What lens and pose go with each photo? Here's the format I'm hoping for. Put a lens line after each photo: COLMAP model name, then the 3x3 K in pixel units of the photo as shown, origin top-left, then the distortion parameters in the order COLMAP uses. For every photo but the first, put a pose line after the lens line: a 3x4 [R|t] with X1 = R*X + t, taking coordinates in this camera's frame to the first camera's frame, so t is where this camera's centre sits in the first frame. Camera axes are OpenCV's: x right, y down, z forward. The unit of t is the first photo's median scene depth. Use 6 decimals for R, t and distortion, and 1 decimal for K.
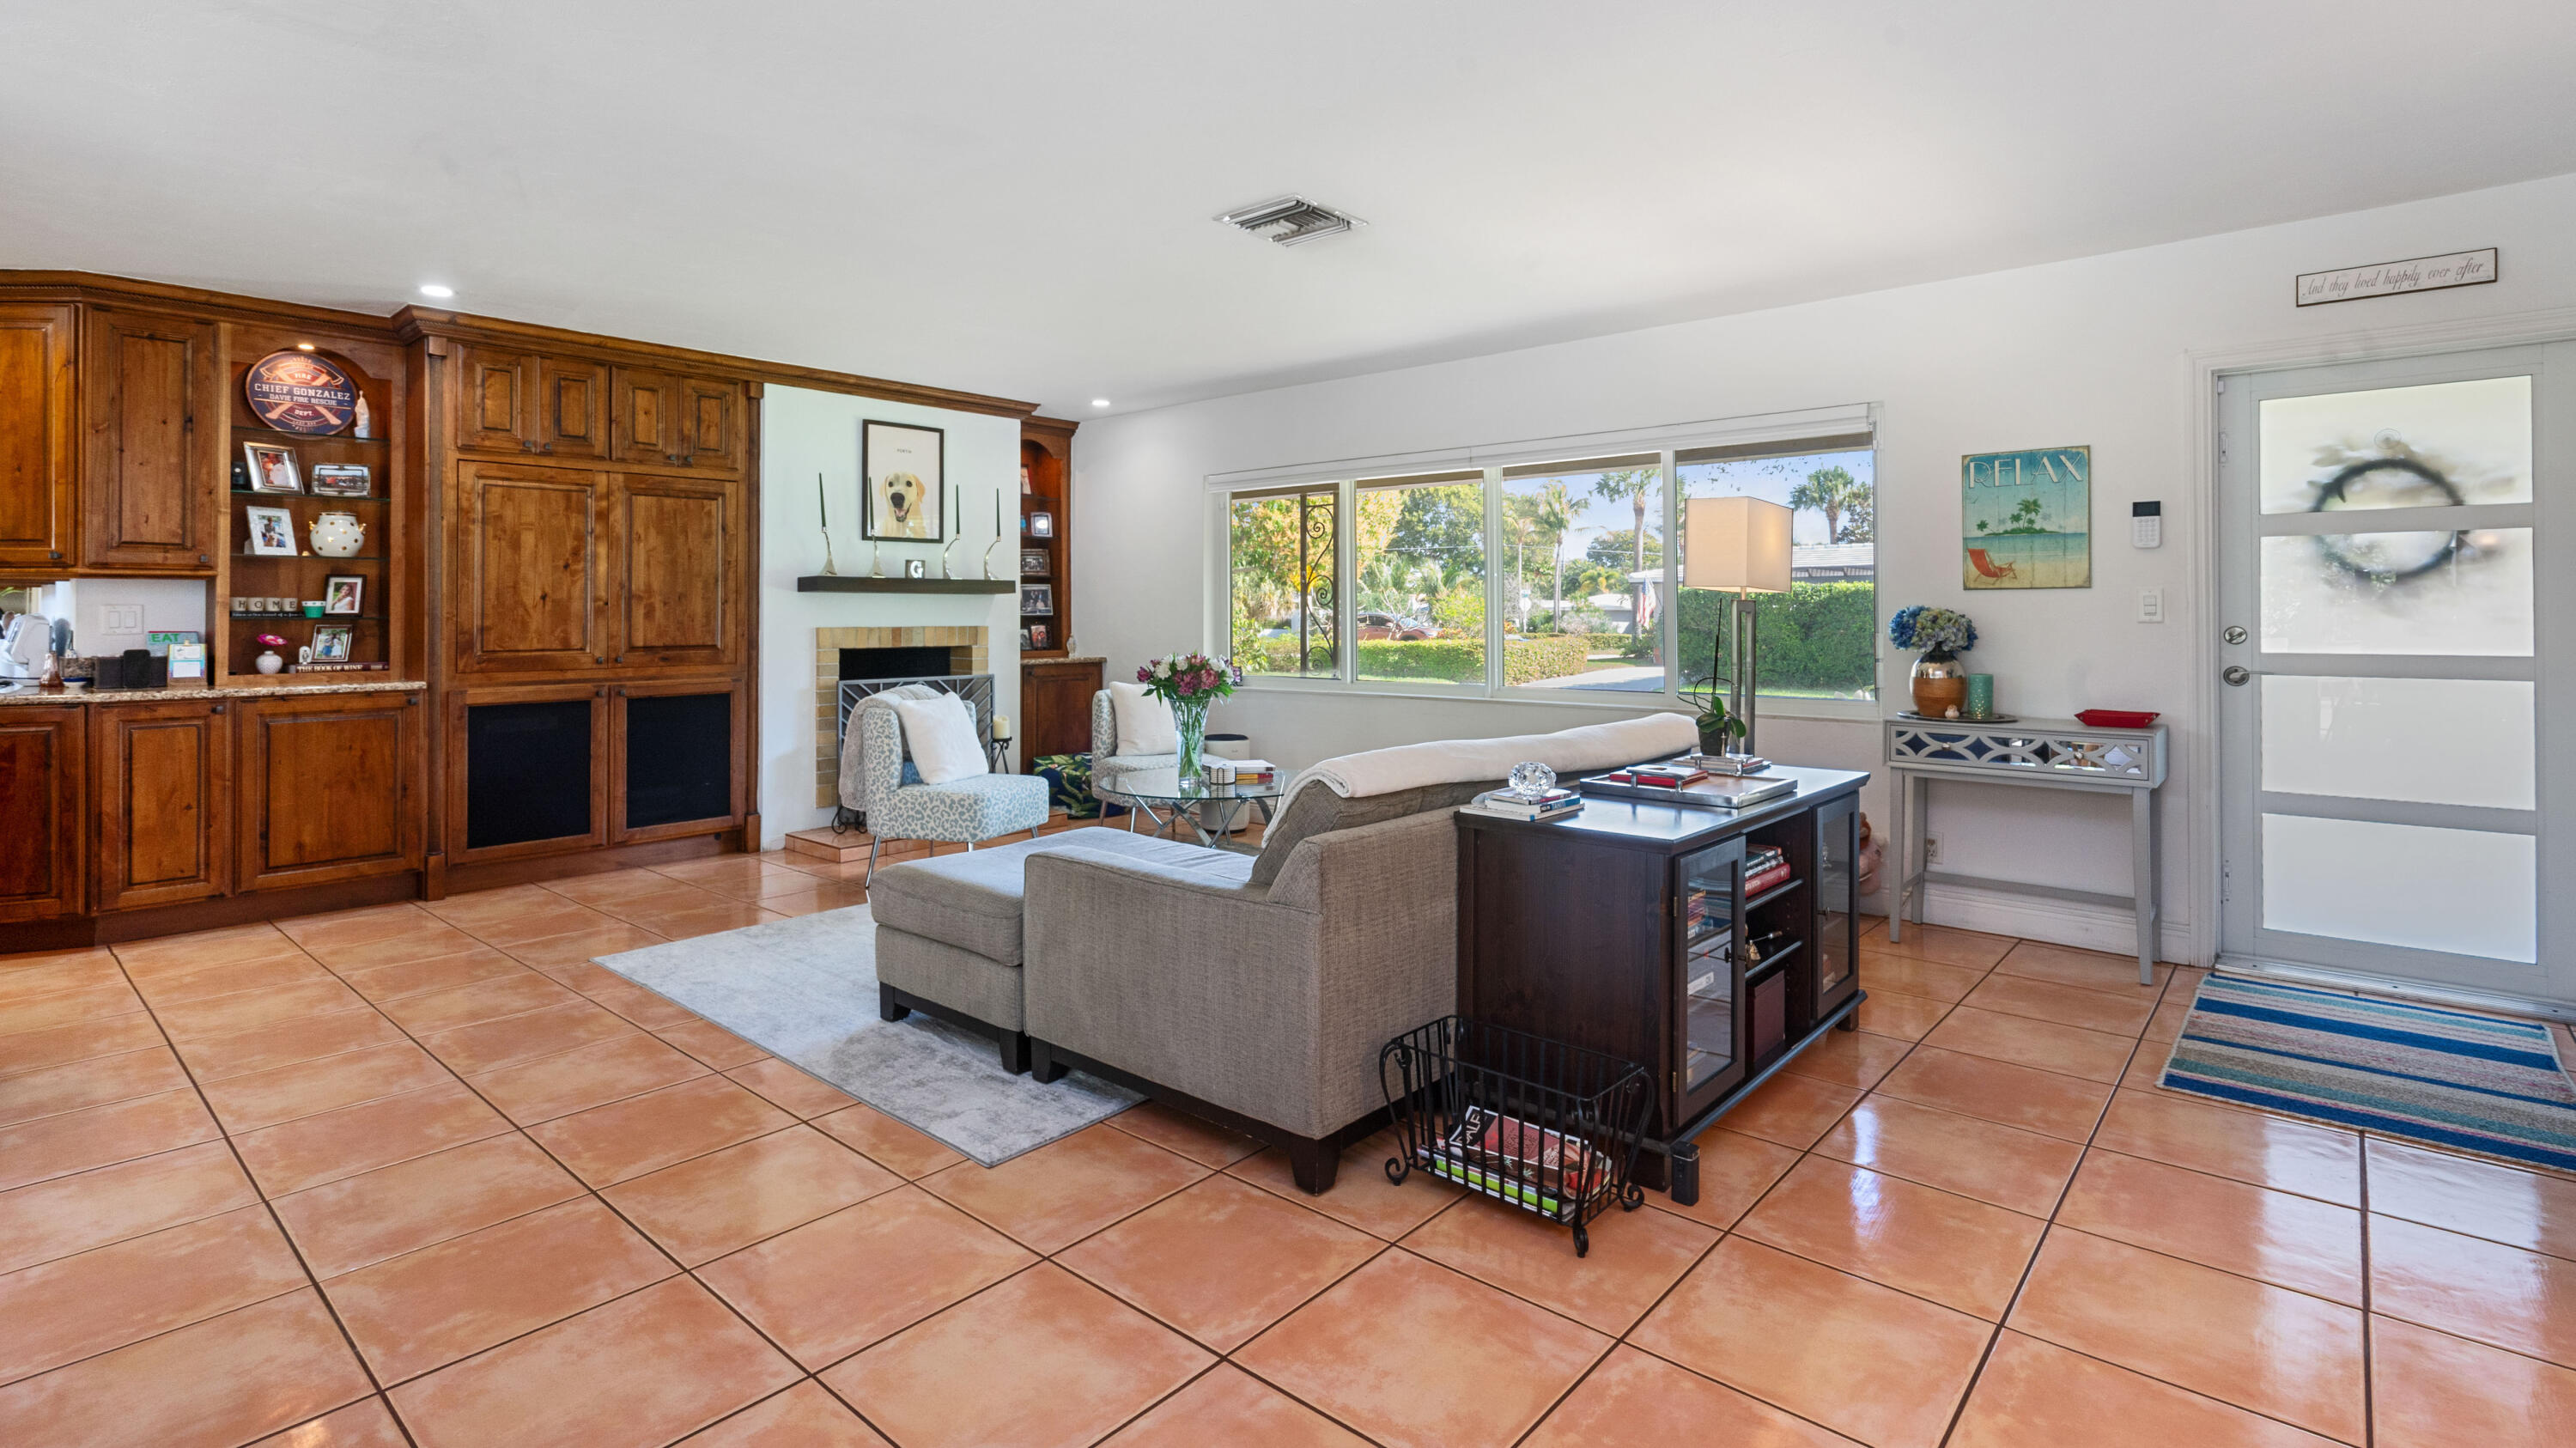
lens RADIAL K [[1221.6, 0, 1265.2], [0, 1221.6, 610.3], [0, 0, 1]] dist [-0.003485, 0.004446]
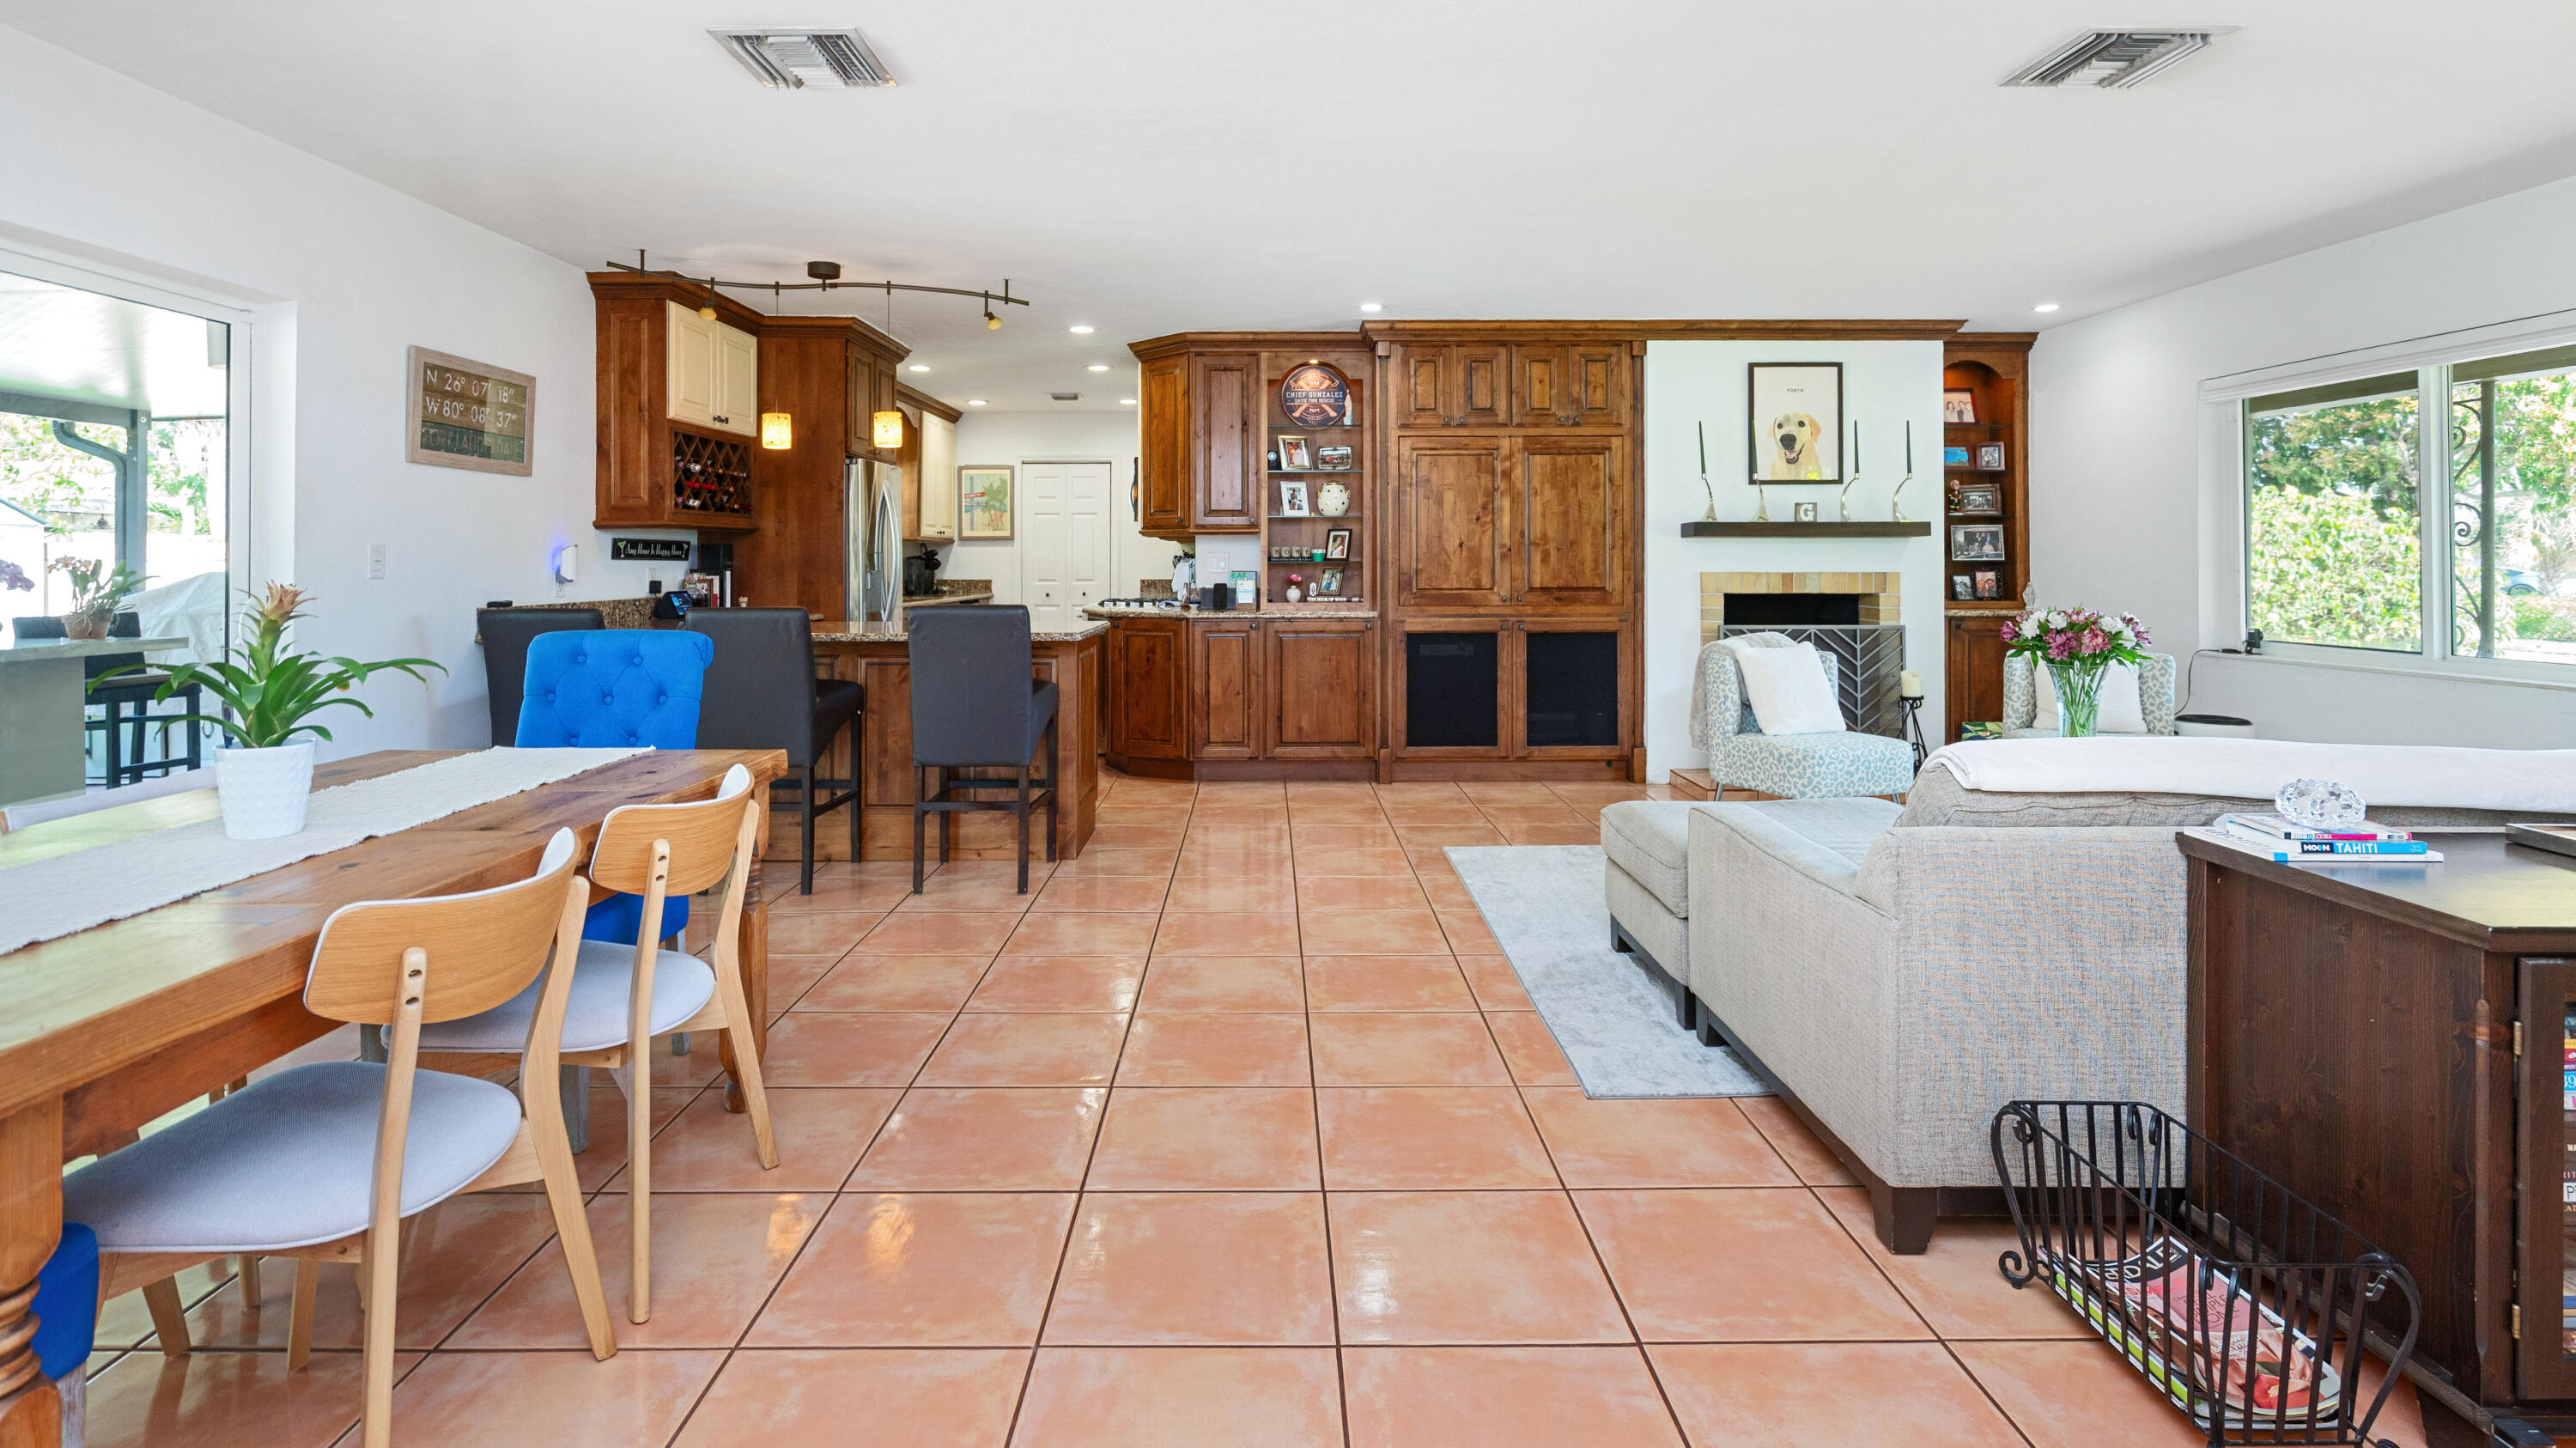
lens RADIAL K [[1221.6, 0, 1270.1], [0, 1221.6, 563.0], [0, 0, 1]] dist [-0.003485, 0.004446]
pose [[0.669857, 0.003258, -0.742483, 0.186427], [0.002544, 0.999974, 0.006683, -0.001873], [0.742486, -0.006365, 0.669832, 0.058532]]
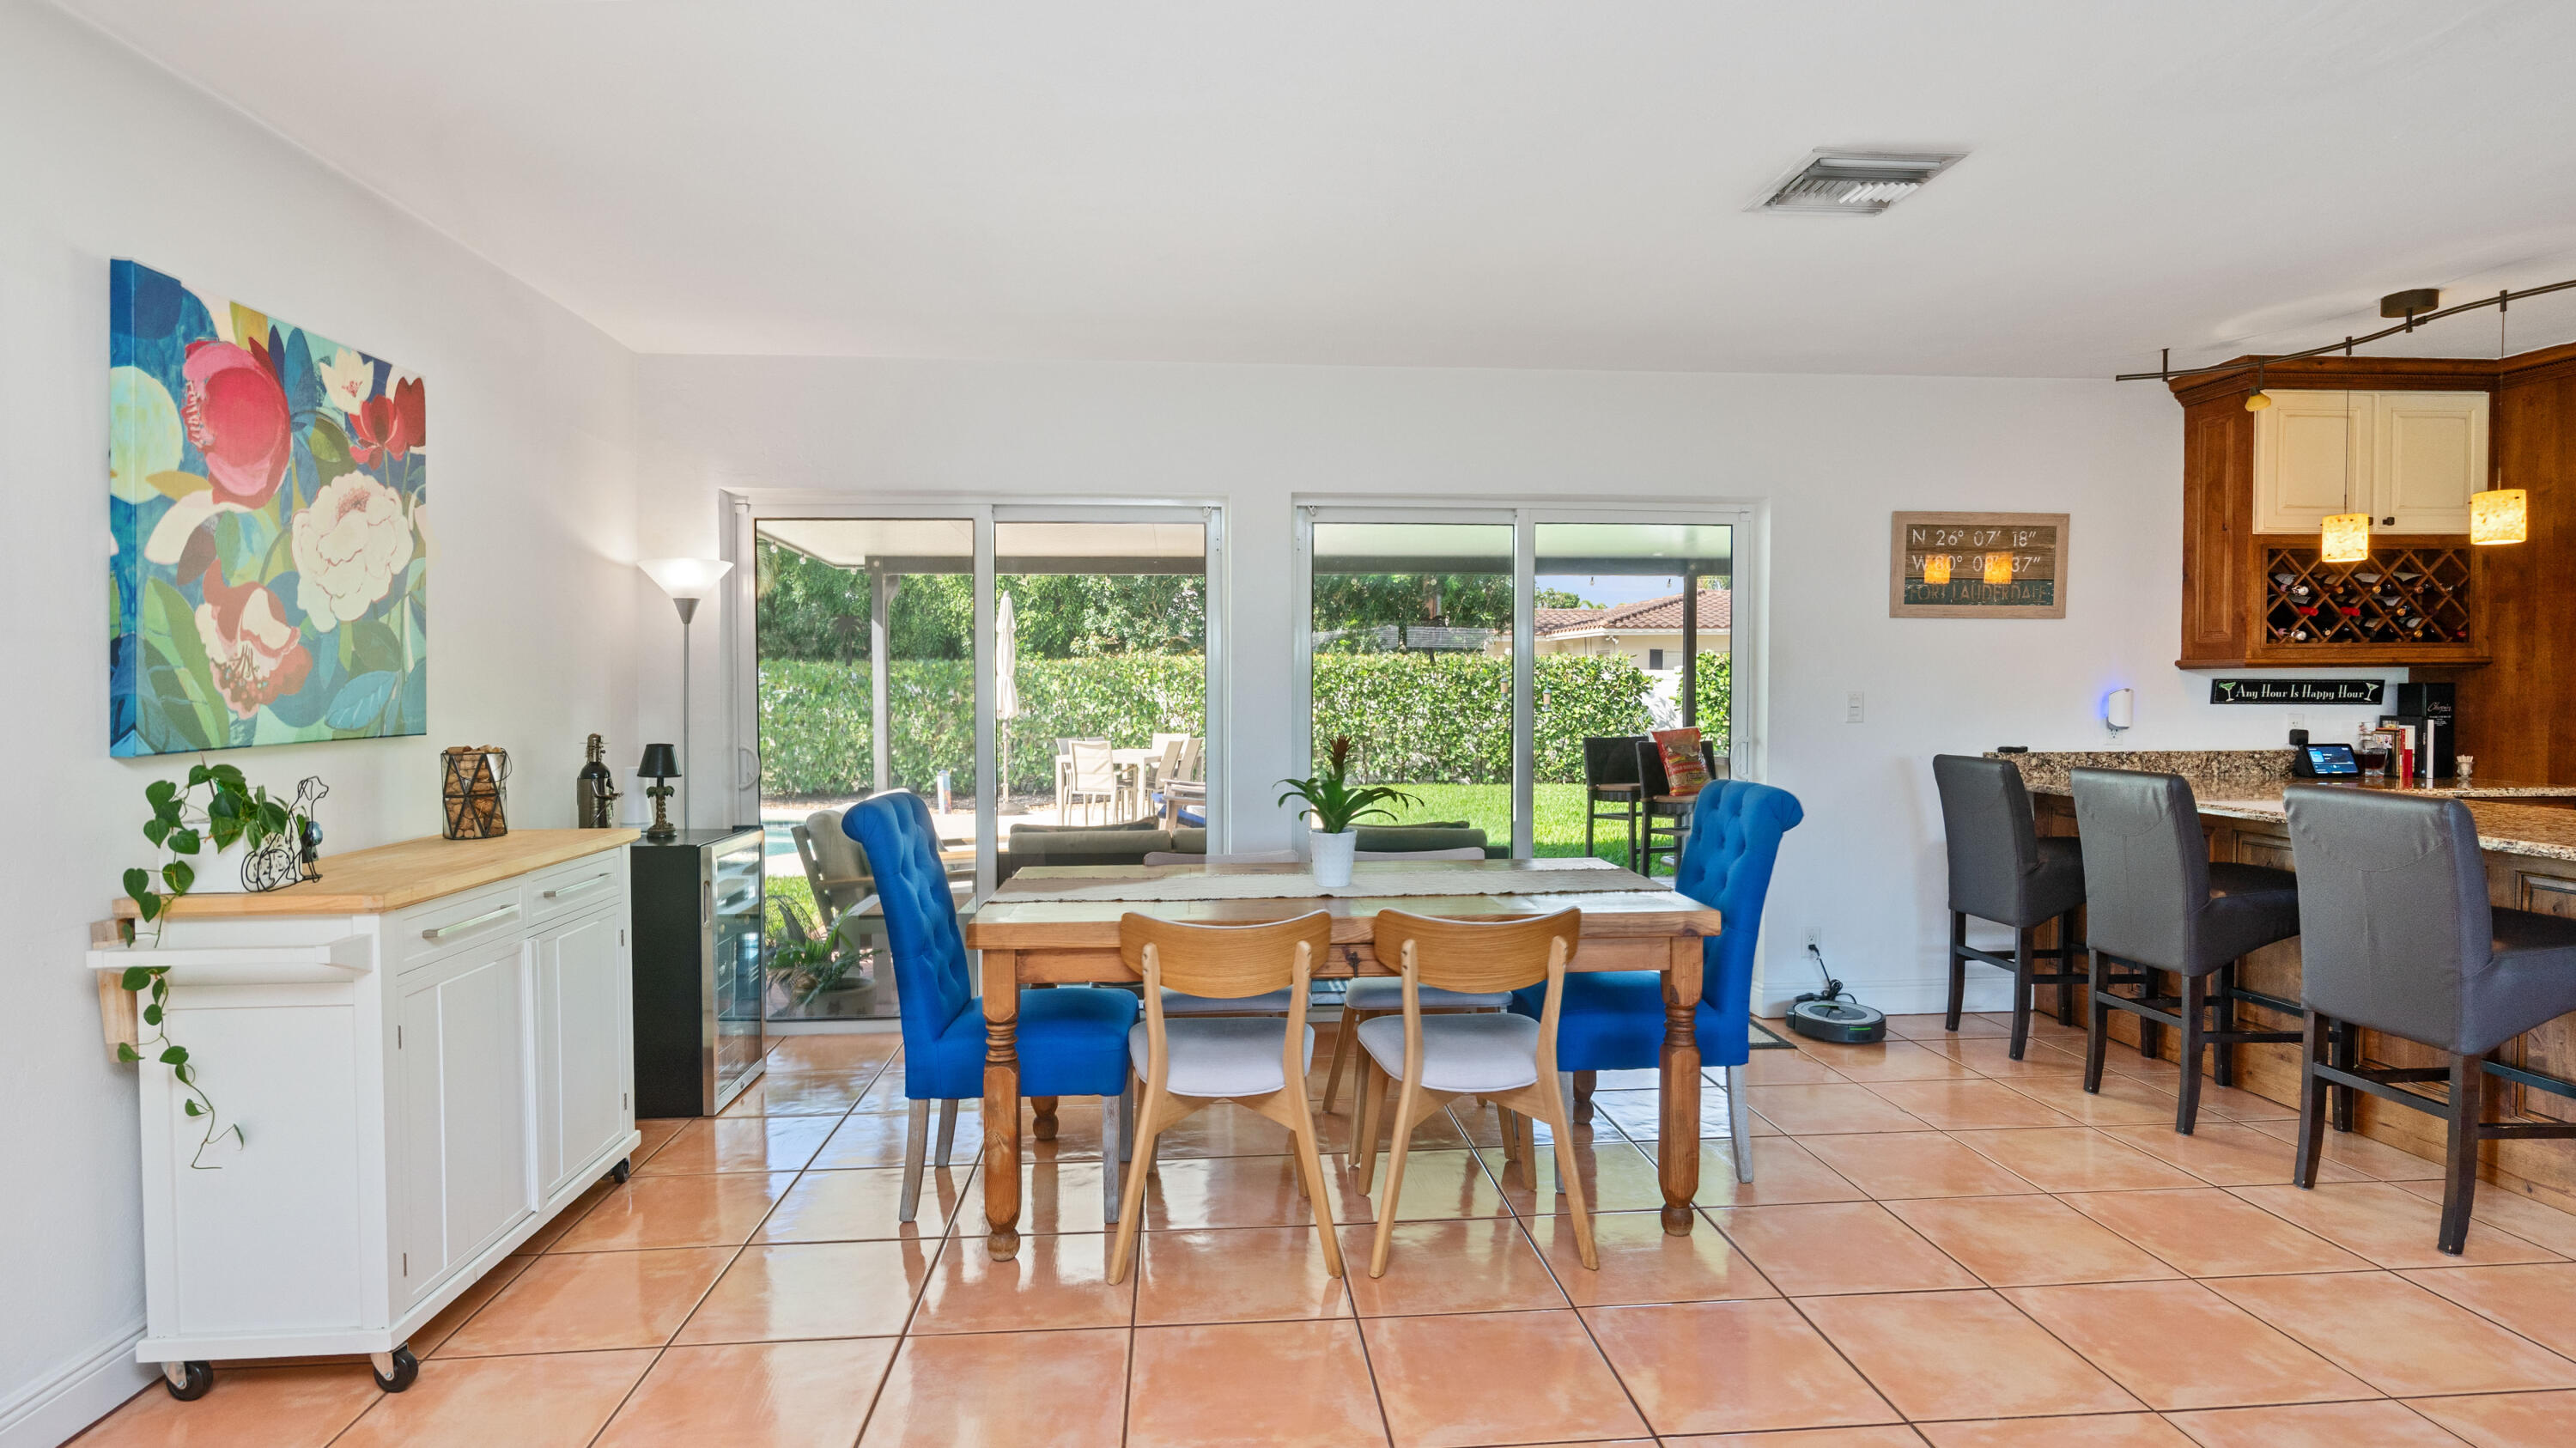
lens RADIAL K [[1279.4, 0, 1269.5], [0, 1279.4, 723.6], [0, 0, 1]] dist [-0.000823, 0.002283]
pose [[-0.686554, 0.027100, -0.726574, 0.200530], [0.008637, 0.999539, 0.029120, -0.019250], [0.727028, 0.013717, -0.686471, 0.501970]]
